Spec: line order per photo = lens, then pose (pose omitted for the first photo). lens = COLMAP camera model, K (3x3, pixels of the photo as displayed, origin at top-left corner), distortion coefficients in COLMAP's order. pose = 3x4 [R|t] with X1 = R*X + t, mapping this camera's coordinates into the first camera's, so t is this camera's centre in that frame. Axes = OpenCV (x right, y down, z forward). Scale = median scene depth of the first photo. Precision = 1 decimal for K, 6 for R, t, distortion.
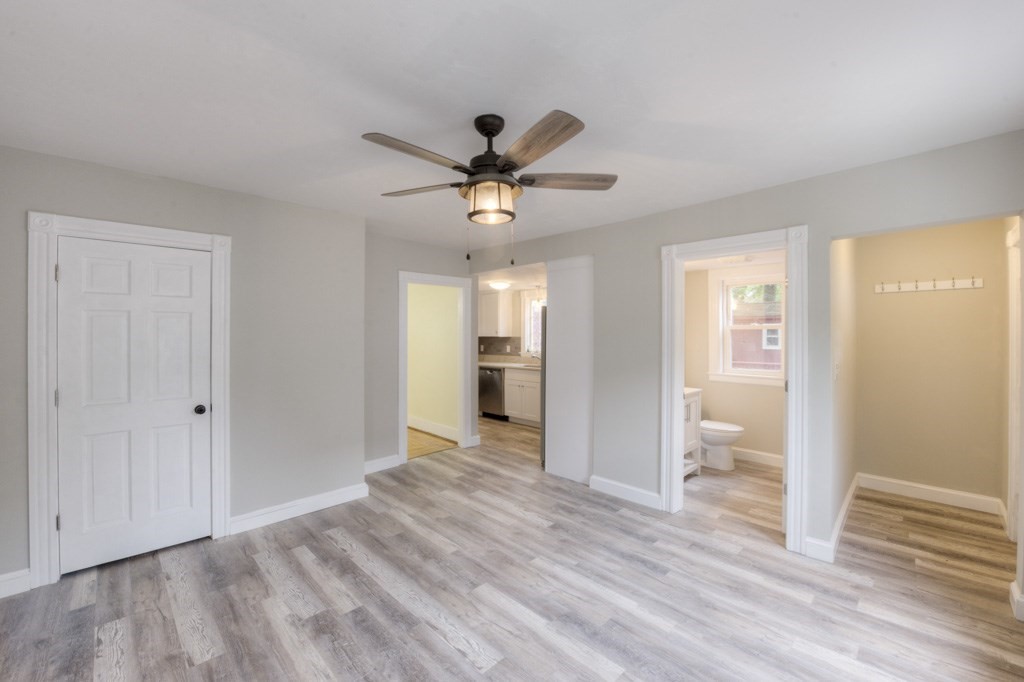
lens RADIAL K [[415.5, 0, 512.2], [0, 415.5, 325.2], [0, 0, 1]] dist [-0.015341, -0.001391]
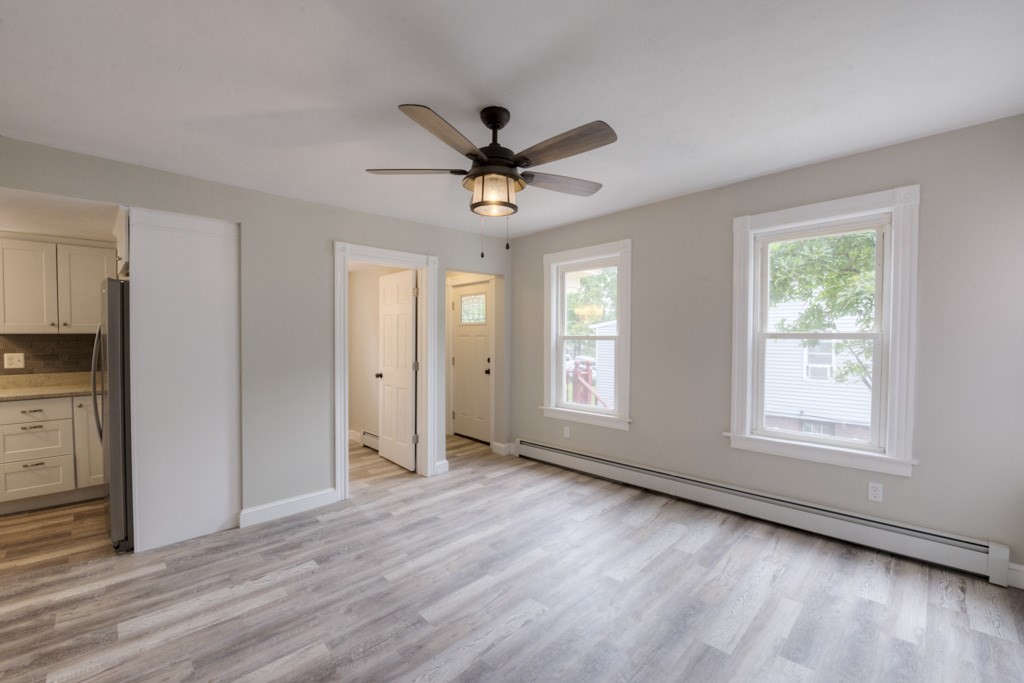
lens RADIAL K [[415.5, 0, 504.8], [0, 415.5, 337.8], [0, 0, 1]] dist [-0.015341, -0.001391]
pose [[0.031644, -0.017430, 0.999347, -0.732091], [-0.017293, 0.999689, 0.017984, 0.017943], [-0.999350, -0.017851, 0.031333, 0.635602]]
